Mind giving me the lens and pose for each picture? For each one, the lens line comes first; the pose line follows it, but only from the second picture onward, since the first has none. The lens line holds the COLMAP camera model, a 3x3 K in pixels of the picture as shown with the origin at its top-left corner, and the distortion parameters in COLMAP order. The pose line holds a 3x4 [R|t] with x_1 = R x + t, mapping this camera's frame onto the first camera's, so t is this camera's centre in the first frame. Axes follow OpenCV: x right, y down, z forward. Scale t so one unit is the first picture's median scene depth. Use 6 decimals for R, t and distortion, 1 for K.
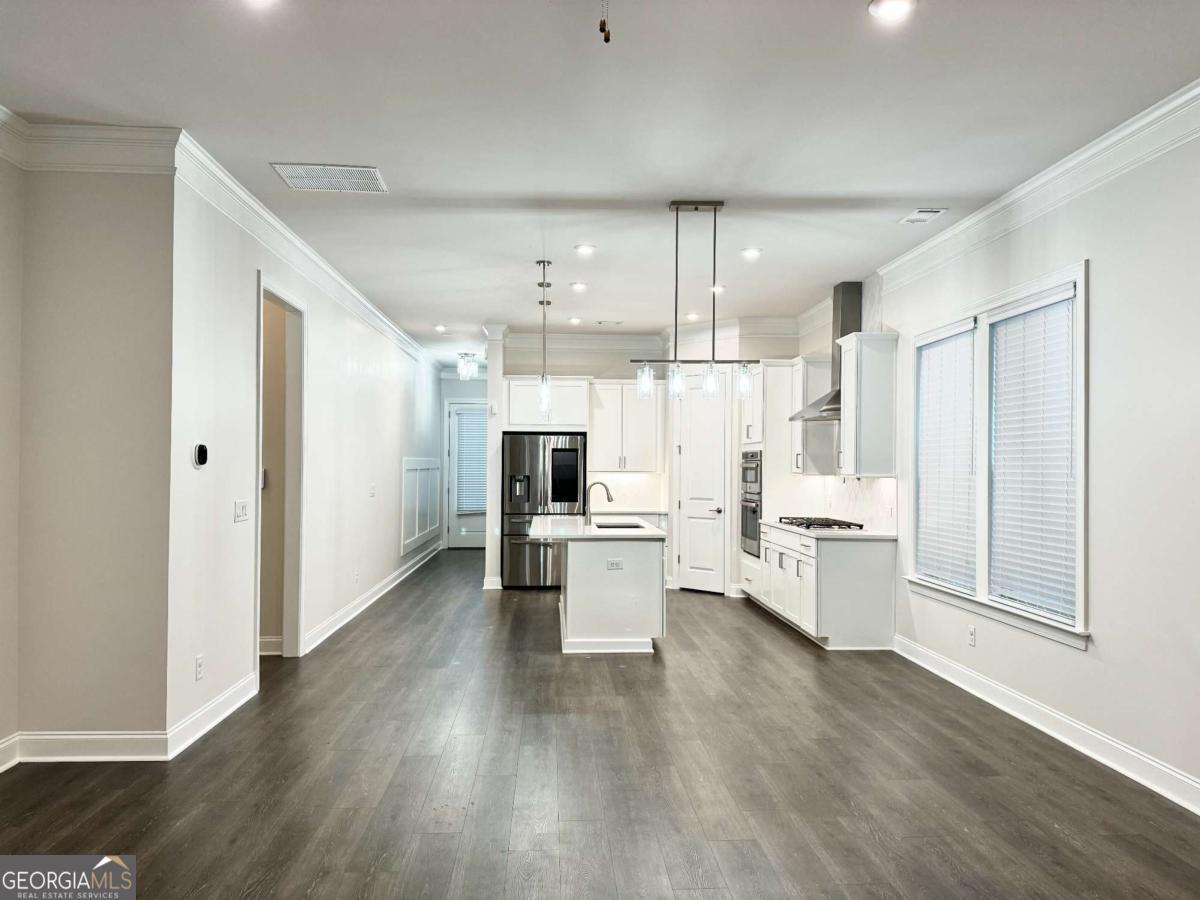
lens RADIAL K [[858.0, 0, 600.7], [0, 858.0, 450.0], [0, 0, 1]] dist [0.027266, -0.010565]
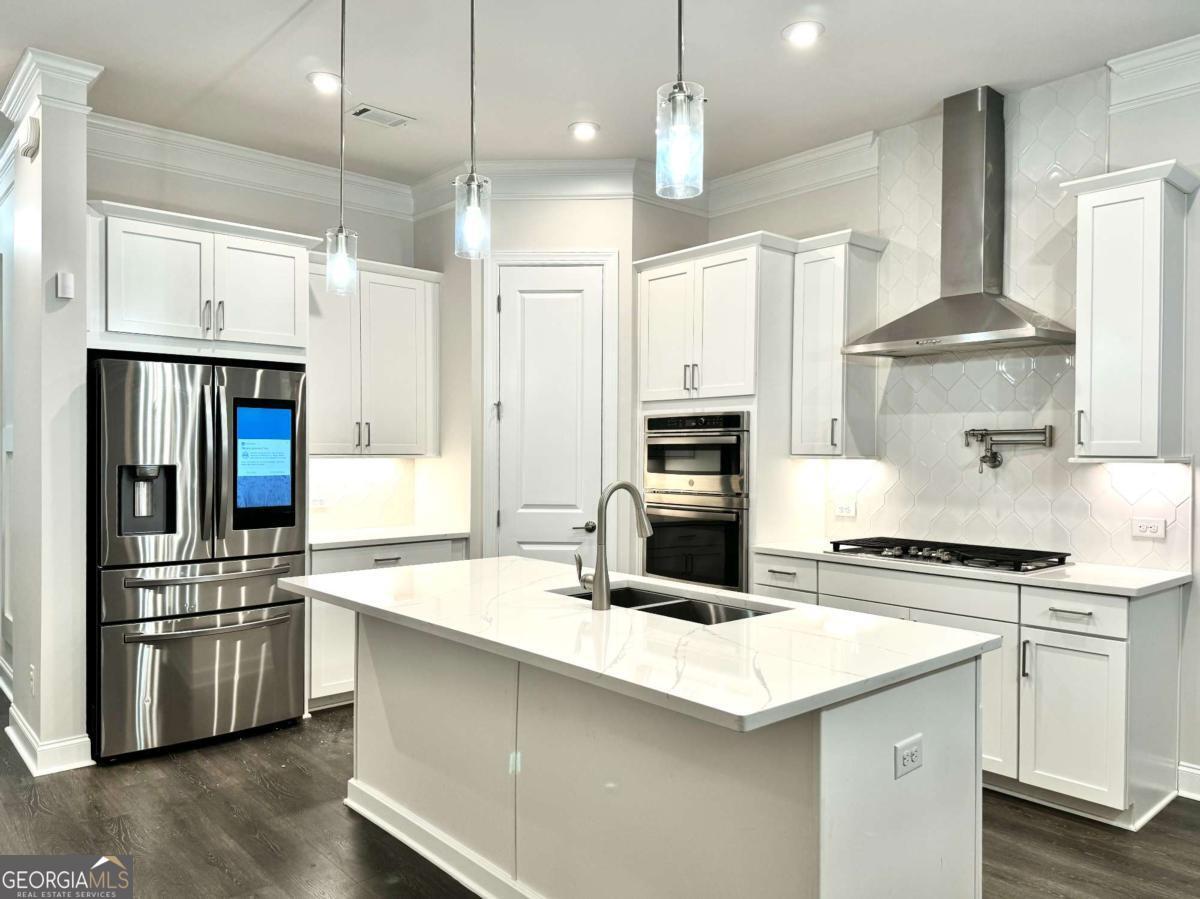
lens RADIAL K [[858.0, 0, 600.2], [0, 858.0, 456.9], [0, 0, 1]] dist [0.027266, -0.010565]
pose [[0.783097, -0.007641, 0.621852, -0.210484], [-0.010275, 0.999629, 0.025222, 0.016628], [-0.621814, -0.026141, 0.782728, 0.676019]]
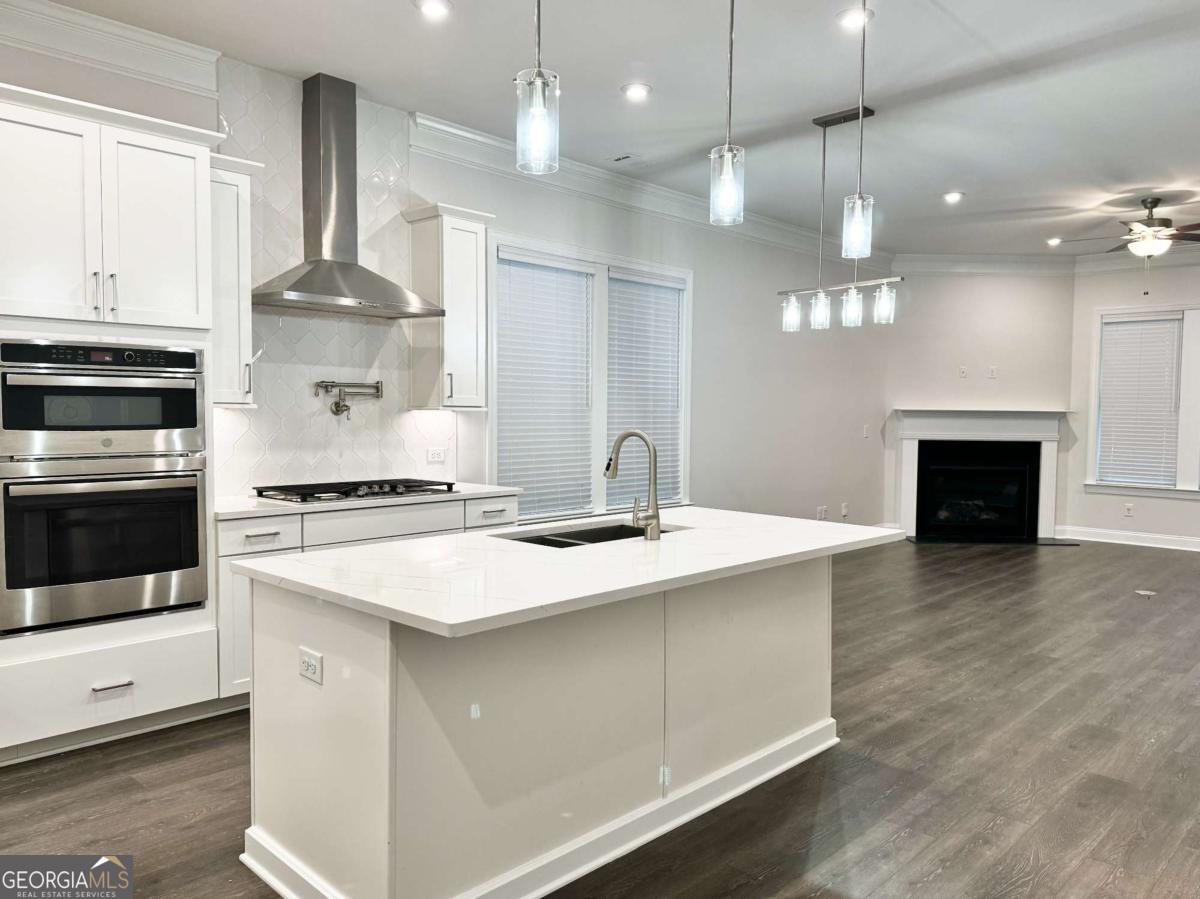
lens RADIAL K [[858.0, 0, 598.6], [0, 858.0, 454.5], [0, 0, 1]] dist [0.027266, -0.010565]
pose [[-0.681944, -0.059289, 0.728997, -0.267372], [-0.035887, 0.998221, 0.047613, 0.026062], [-0.730523, 0.006308, -0.682859, 1.210346]]
